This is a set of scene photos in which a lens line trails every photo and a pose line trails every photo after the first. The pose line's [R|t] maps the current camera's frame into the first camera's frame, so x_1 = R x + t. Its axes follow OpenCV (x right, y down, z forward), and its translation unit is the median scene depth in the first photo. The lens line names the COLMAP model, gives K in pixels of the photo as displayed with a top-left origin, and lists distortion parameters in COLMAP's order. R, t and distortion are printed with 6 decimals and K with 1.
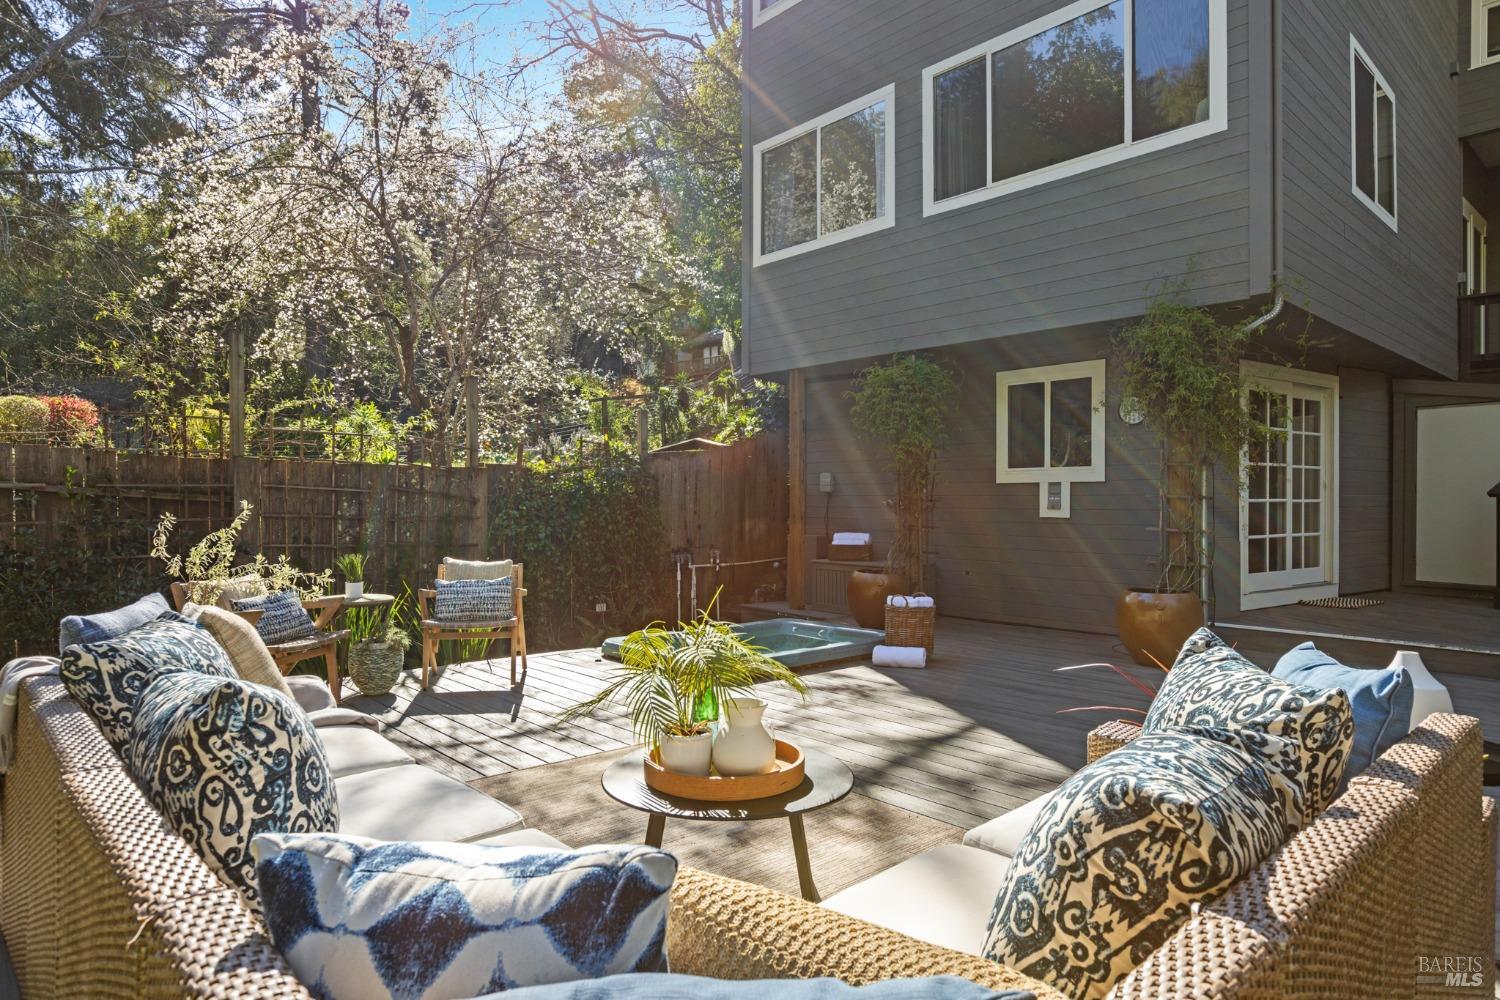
lens RADIAL K [[849.4, 0, 755.0], [0, 849.4, 484.3], [0, 0, 1]] dist [0.013903, -0.001423]
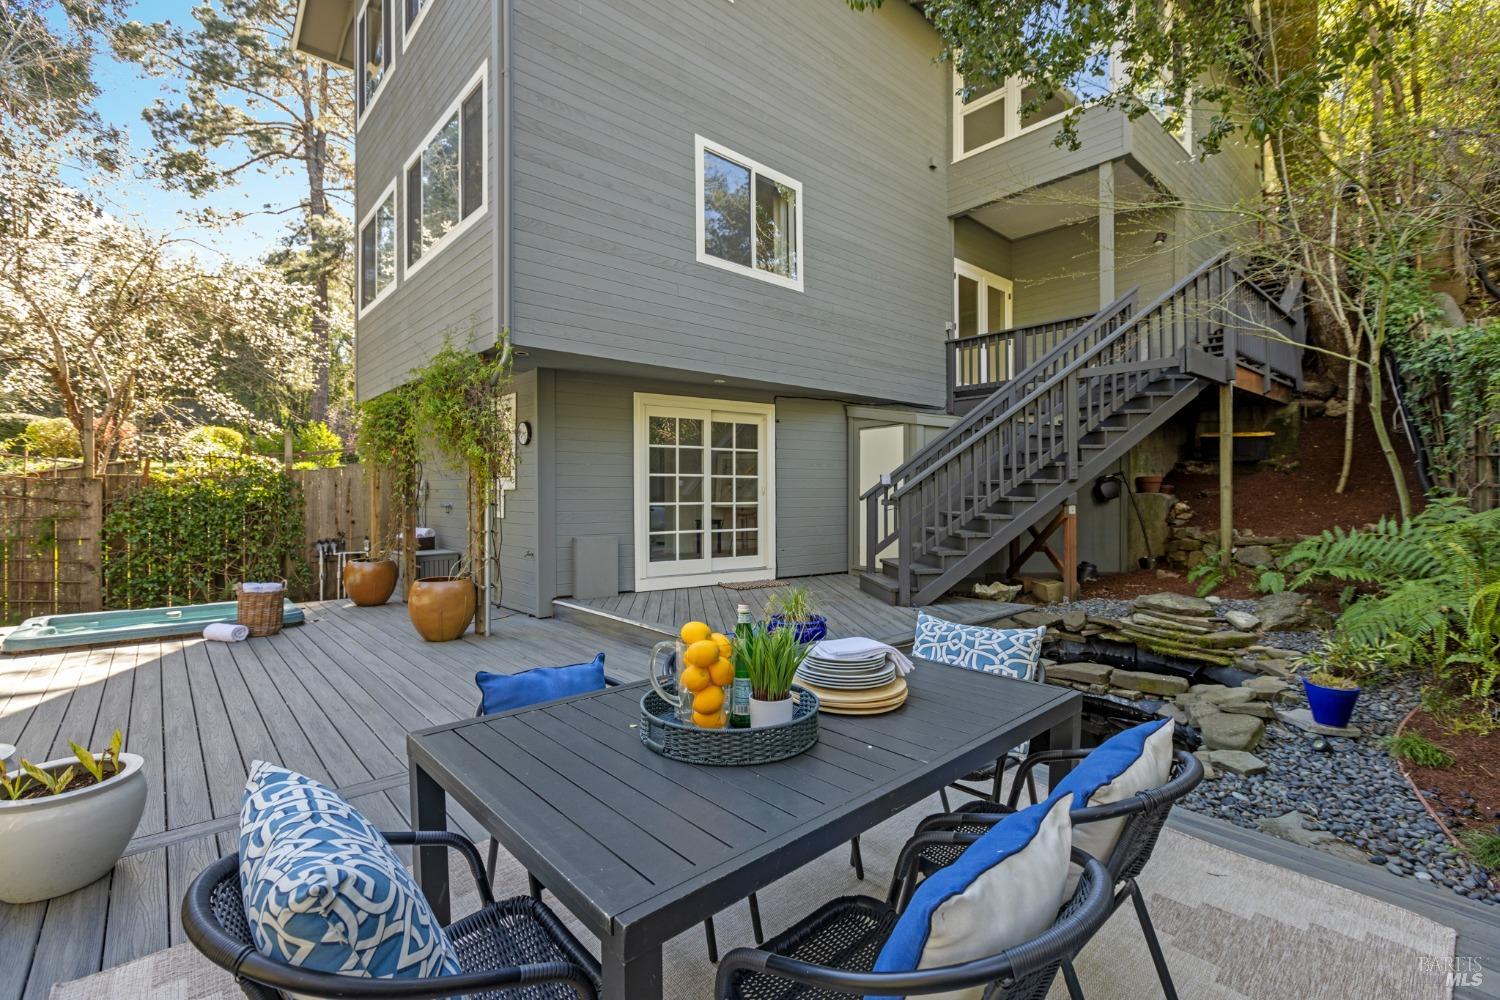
lens RADIAL K [[668.0, 0, 708.4], [0, 668.0, 479.3], [0, 0, 1]] dist [-0.013202, 0.001369]
pose [[0.999992, -0.001880, -0.003547, 0.586667], [0.001865, 0.999990, -0.004099, -0.012020], [0.003555, 0.004092, 0.999985, 0.011737]]
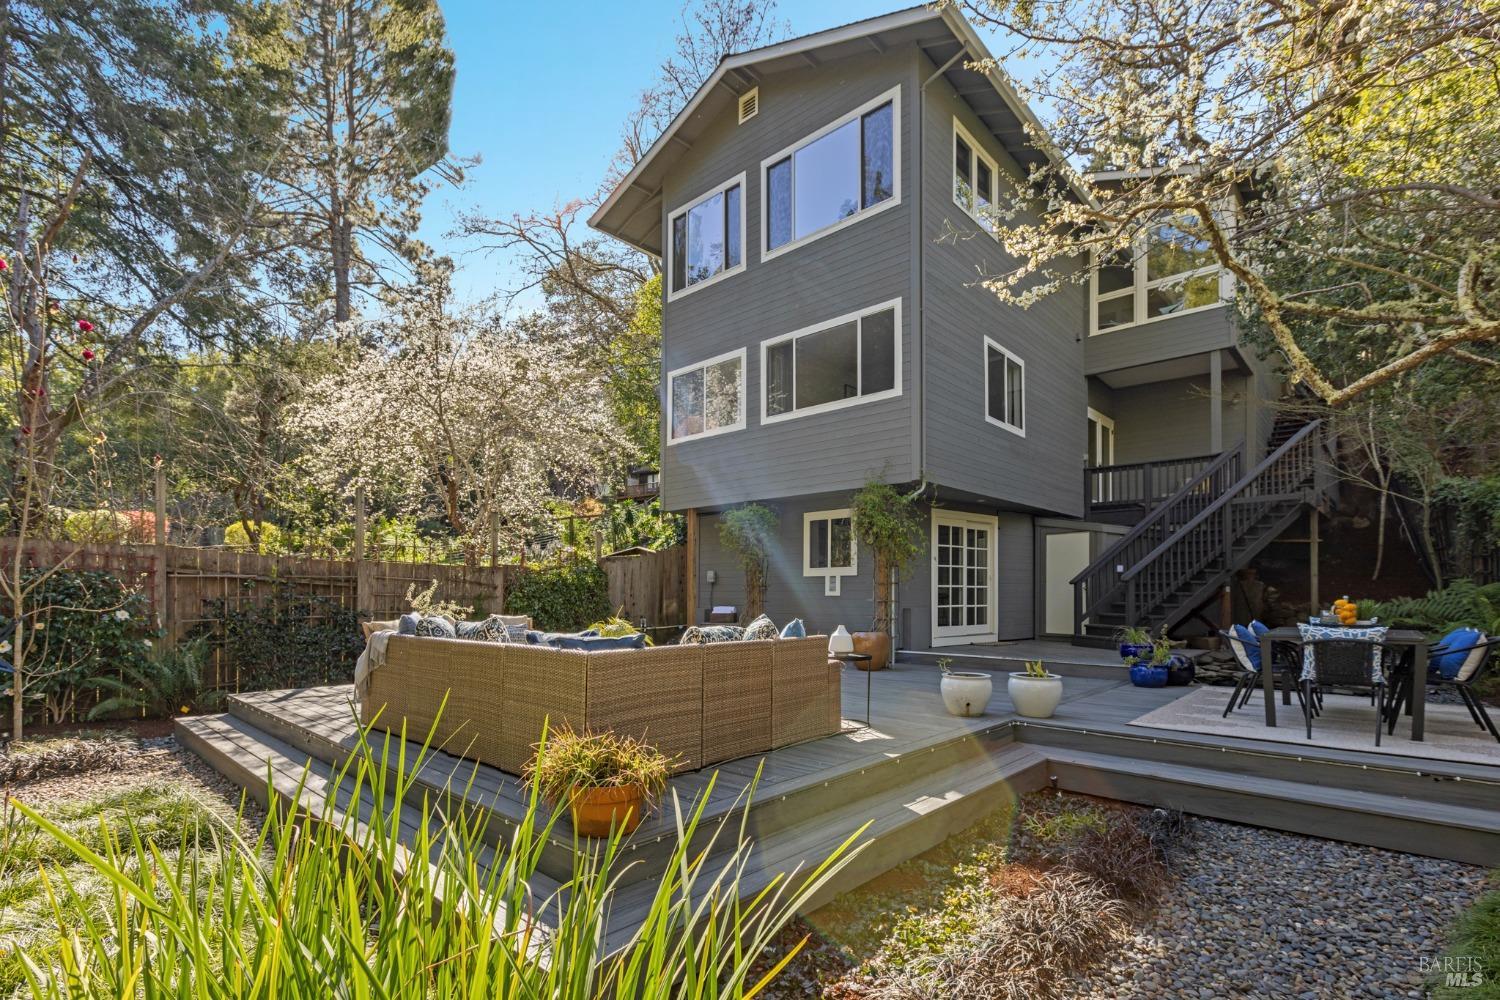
lens RADIAL K [[668.0, 0, 745.6], [0, 668.0, 571.6], [0, 0, 1]] dist [-0.013202, 0.001369]
pose [[0.996512, 0.002355, 0.083422, 0.046202], [-0.001166, 0.999897, -0.014292, 0.007558], [-0.083447, 0.014145, 0.996412, -0.327428]]
